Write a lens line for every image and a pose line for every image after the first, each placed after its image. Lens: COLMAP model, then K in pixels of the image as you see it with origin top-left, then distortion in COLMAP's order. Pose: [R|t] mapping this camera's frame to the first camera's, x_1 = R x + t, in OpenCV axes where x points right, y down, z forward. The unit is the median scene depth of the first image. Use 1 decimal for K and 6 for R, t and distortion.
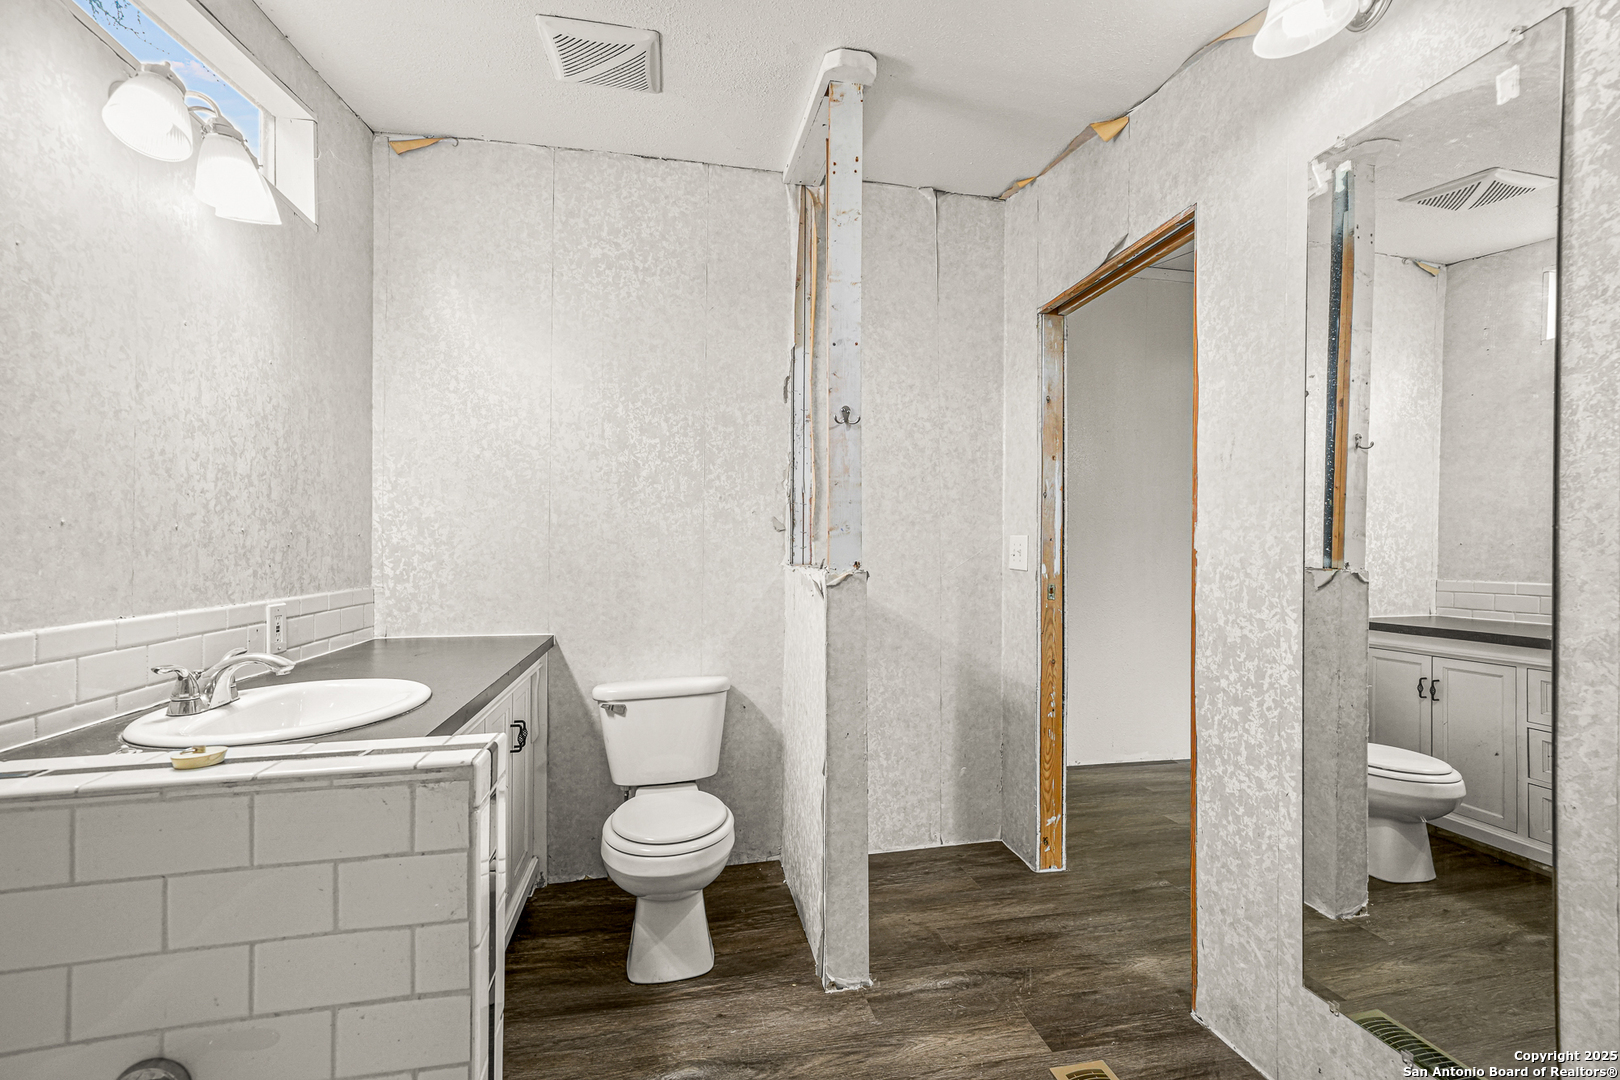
lens RADIAL K [[683.8, 0, 812.6], [0, 683.8, 544.5], [0, 0, 1]] dist [0.002562, 0.001006]
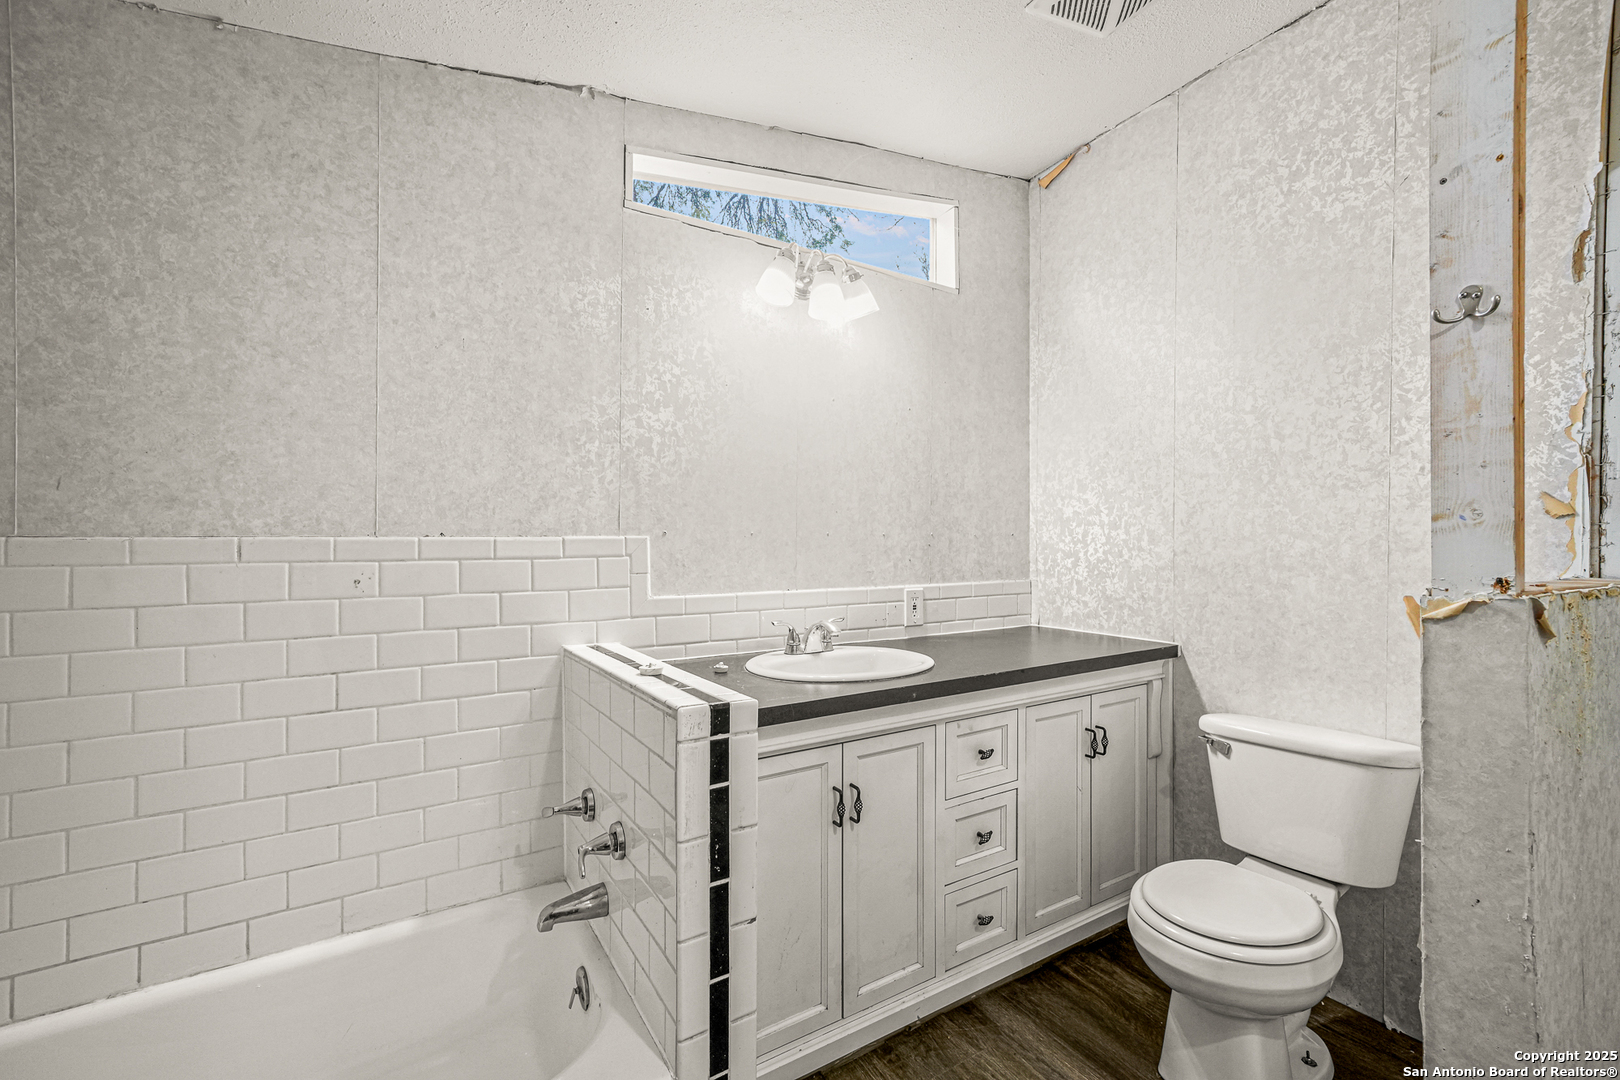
lens RADIAL K [[683.8, 0, 807.0], [0, 683.8, 541.7], [0, 0, 1]] dist [0.002562, 0.001006]
pose [[0.337917, -0.001280, -0.941175, 0.304592], [0.008514, 0.999962, 0.001697, -0.006531], [0.941137, -0.008587, 0.337915, 0.264388]]
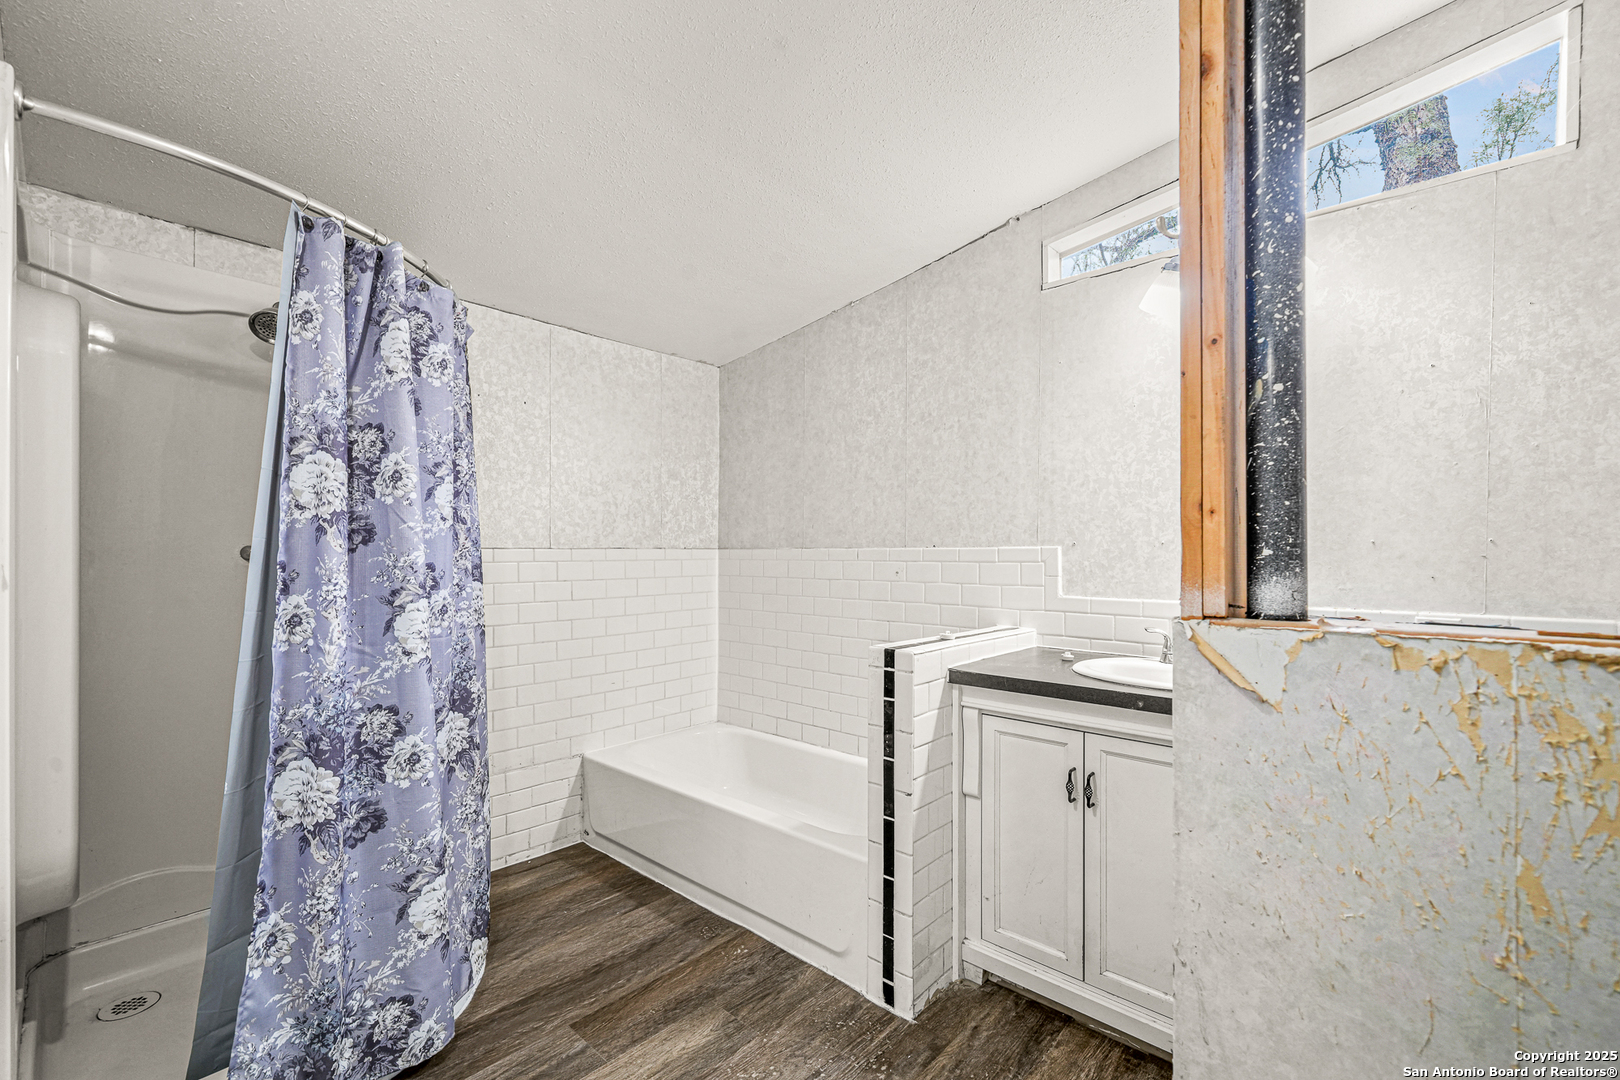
lens RADIAL K [[683.8, 0, 801.9], [0, 683.8, 549.7], [0, 0, 1]] dist [0.002562, 0.001006]
pose [[-0.811202, -0.009108, -0.584695, 0.368385], [-0.001236, 0.999903, -0.013861, 0.005588], [0.584765, -0.010521, -0.811134, 0.943631]]
